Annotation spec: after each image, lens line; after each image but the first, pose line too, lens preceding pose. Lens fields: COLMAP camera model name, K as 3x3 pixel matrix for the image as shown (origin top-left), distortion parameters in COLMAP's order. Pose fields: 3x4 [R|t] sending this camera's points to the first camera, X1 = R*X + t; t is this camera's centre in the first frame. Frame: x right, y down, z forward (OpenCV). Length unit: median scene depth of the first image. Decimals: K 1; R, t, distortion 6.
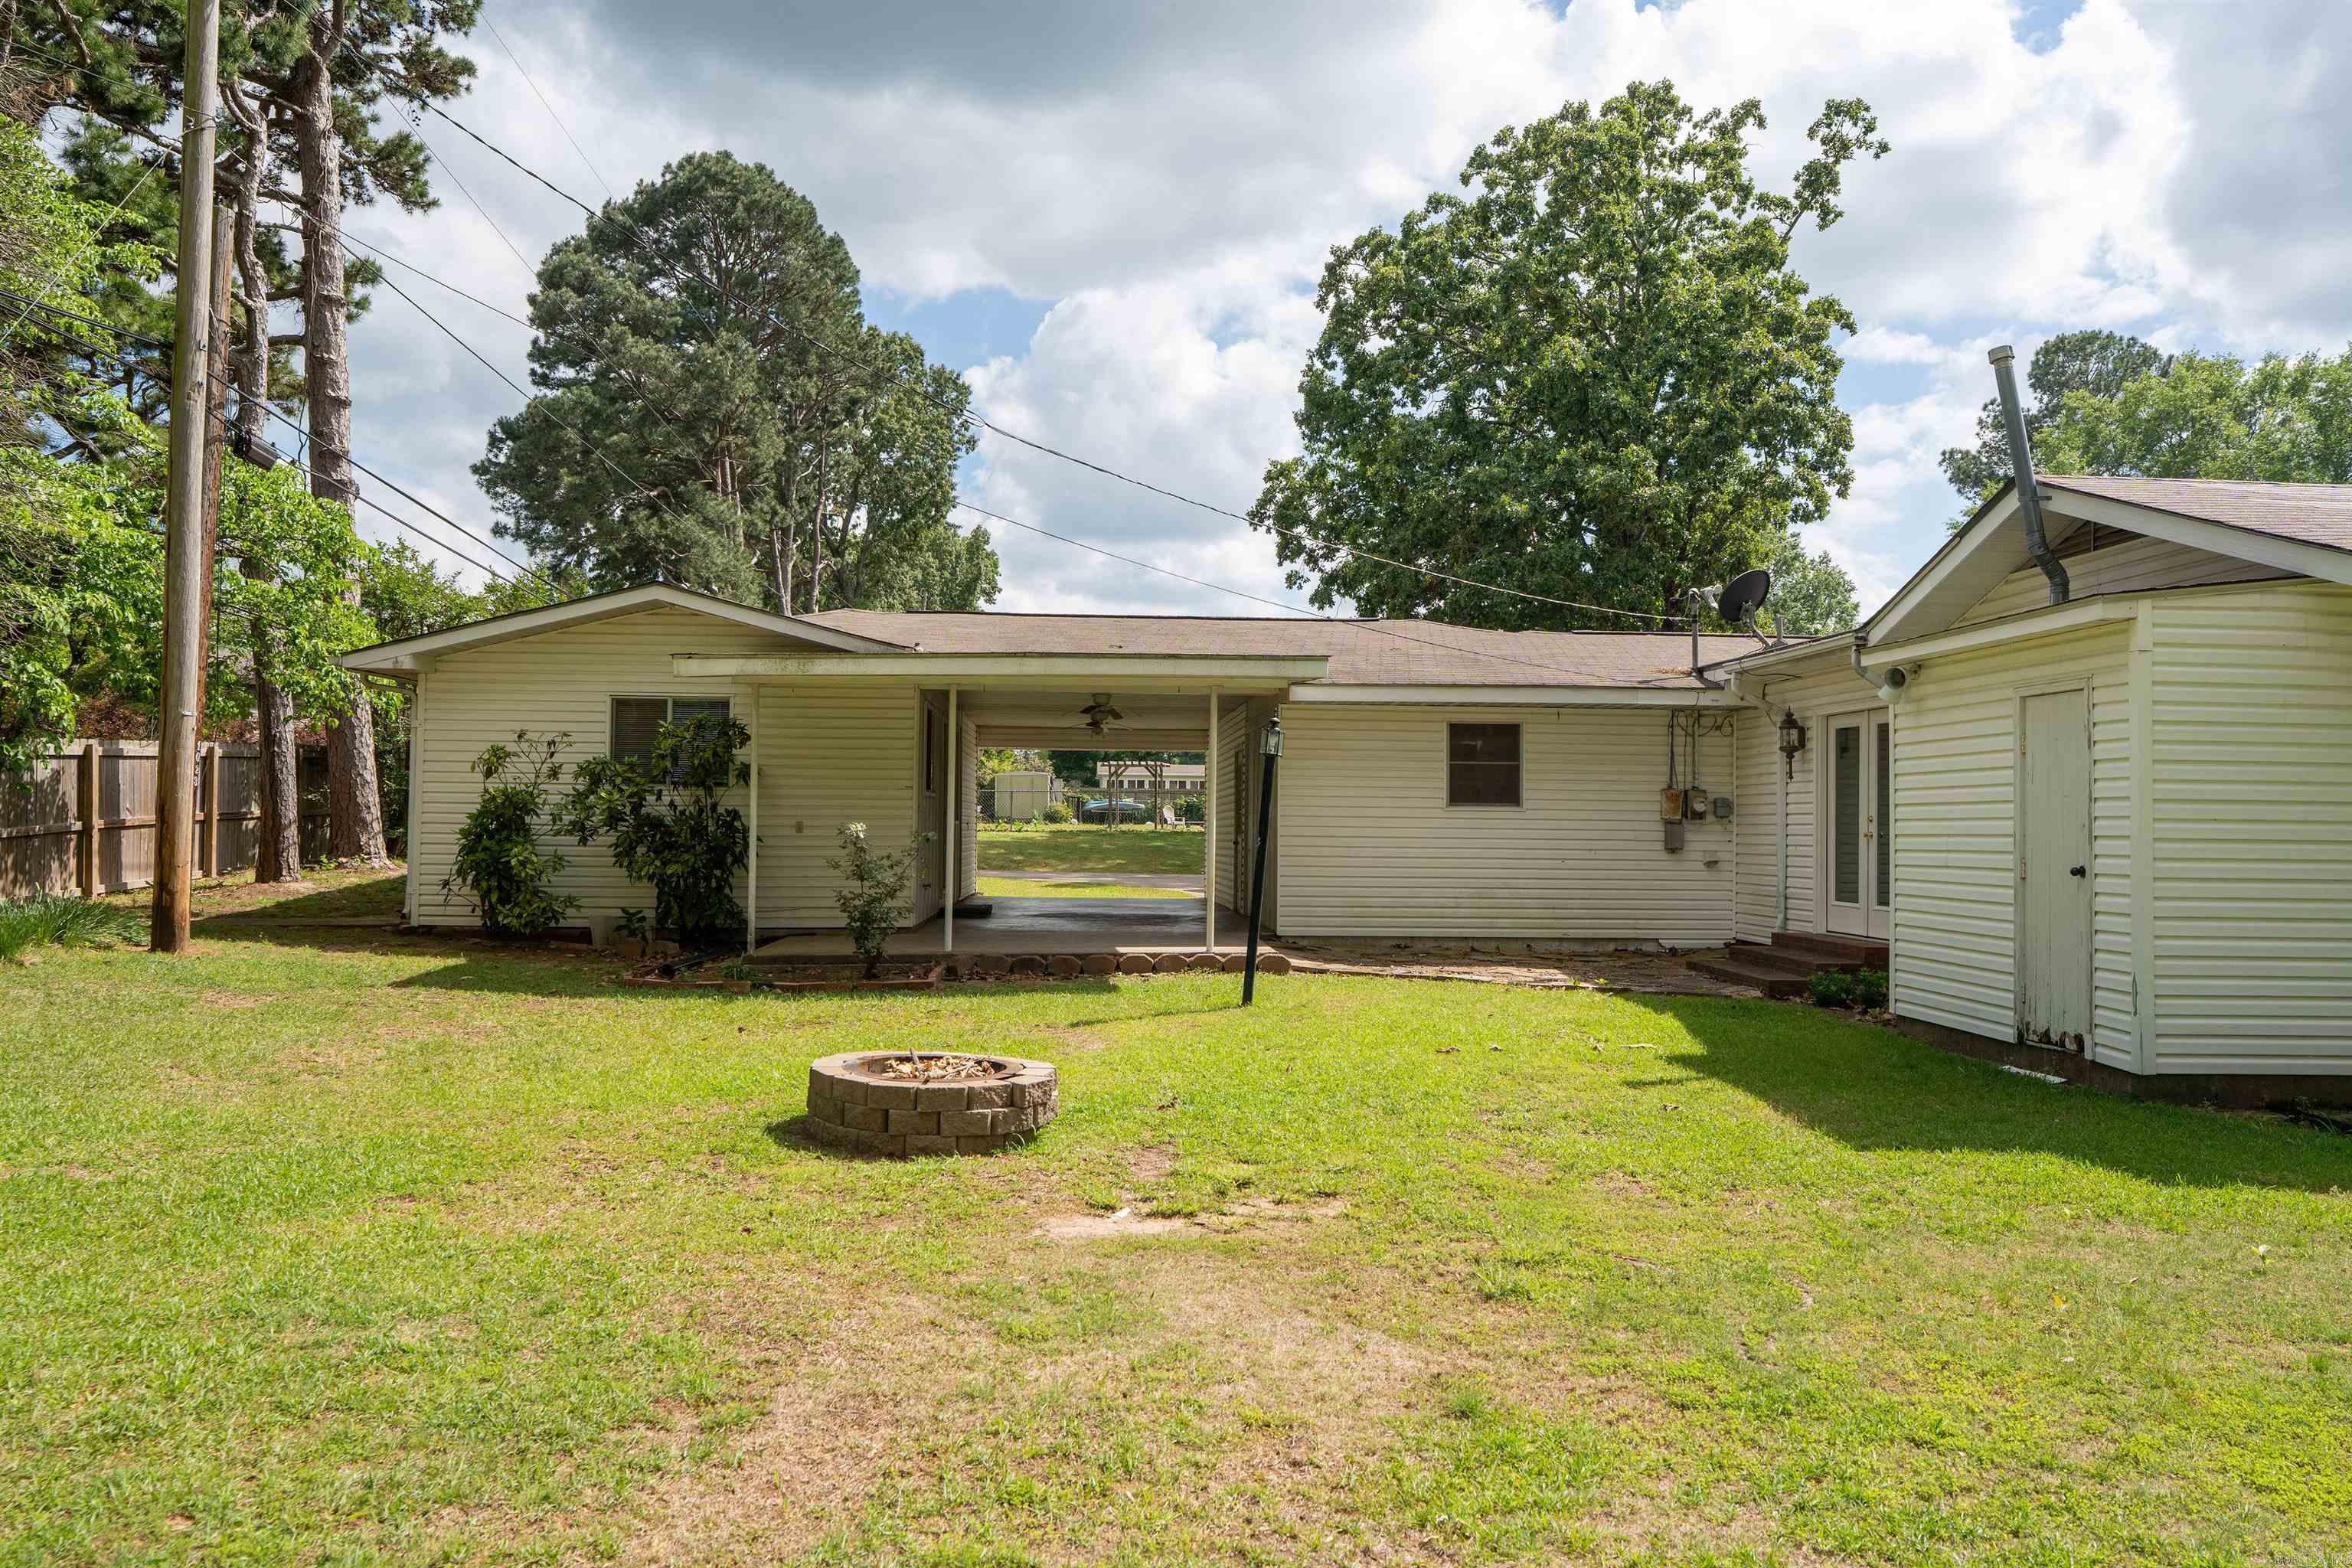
lens RADIAL K [[1671.3, 0, 1176.0], [0, 1671.3, 784.0], [0, 0, 1]] dist [-0.004840, 0.000898]
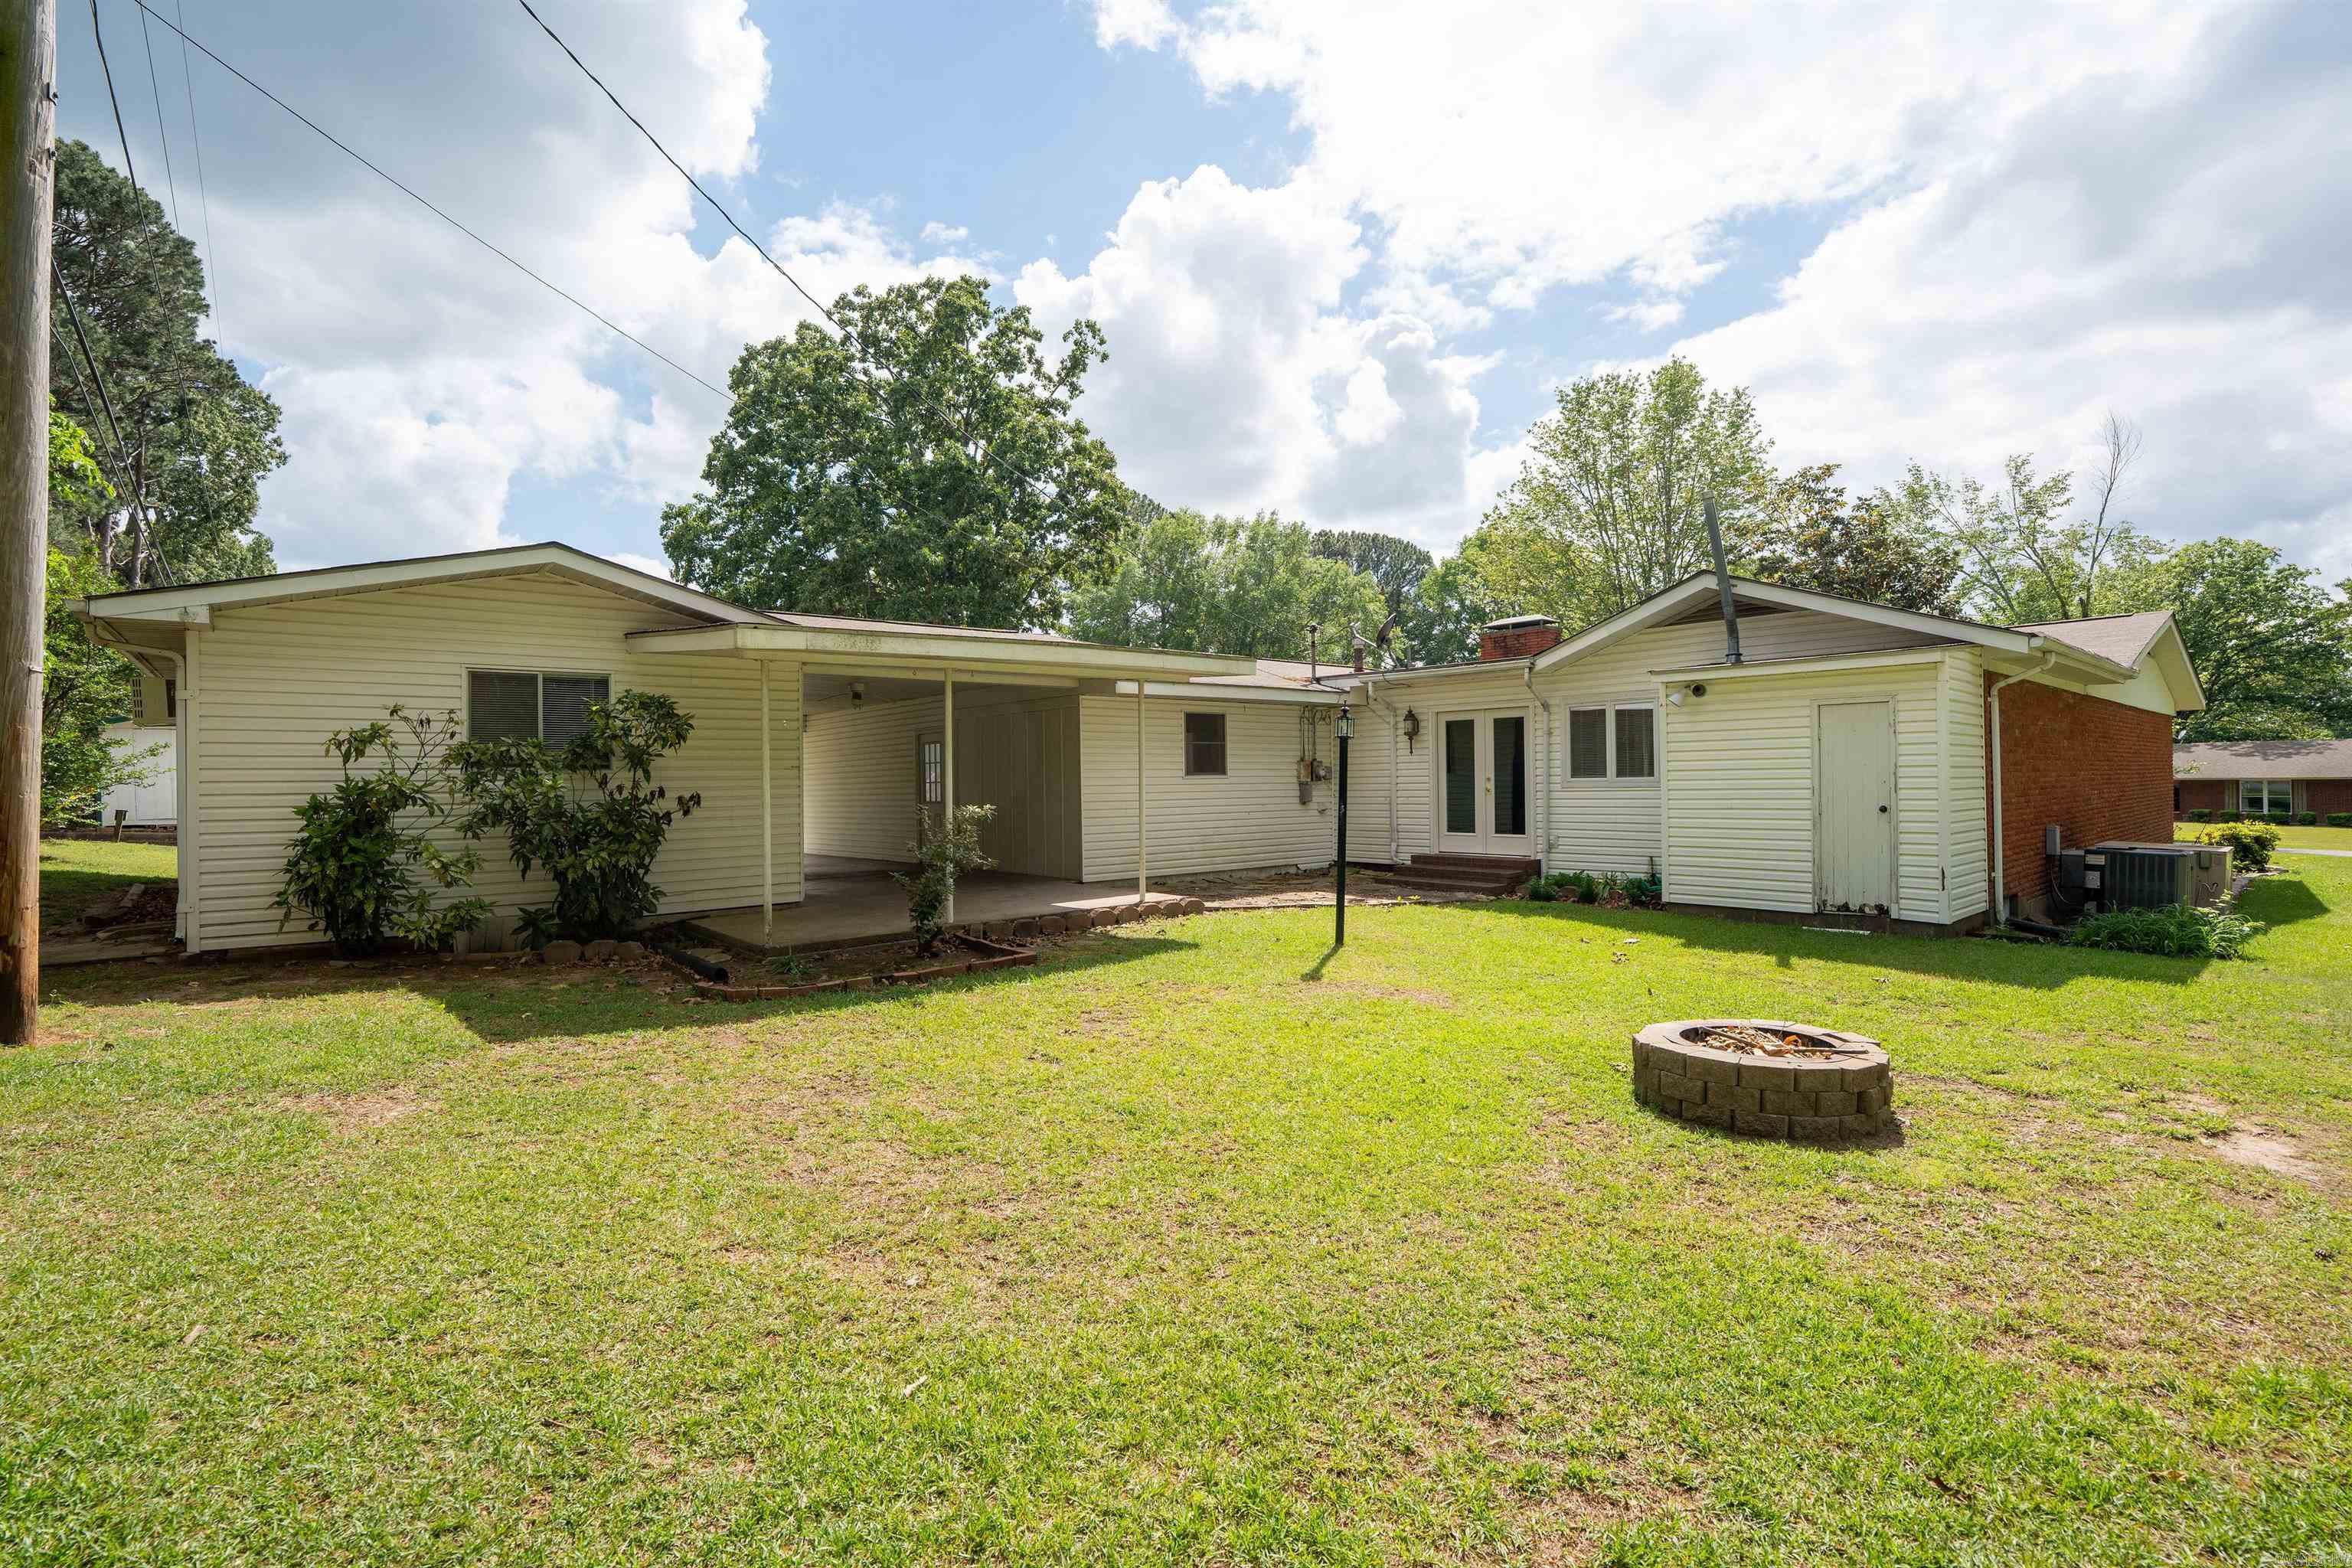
lens RADIAL K [[1094.6, 0, 1176.0], [0, 1094.6, 784.0], [0, 0, 1]] dist [-0.070021, 0.029356]
pose [[0.793097, -0.023213, 0.608652, -0.384835], [0.007516, 0.999570, 0.028329, -0.004951], [-0.609048, -0.017893, 0.792931, 0.323581]]
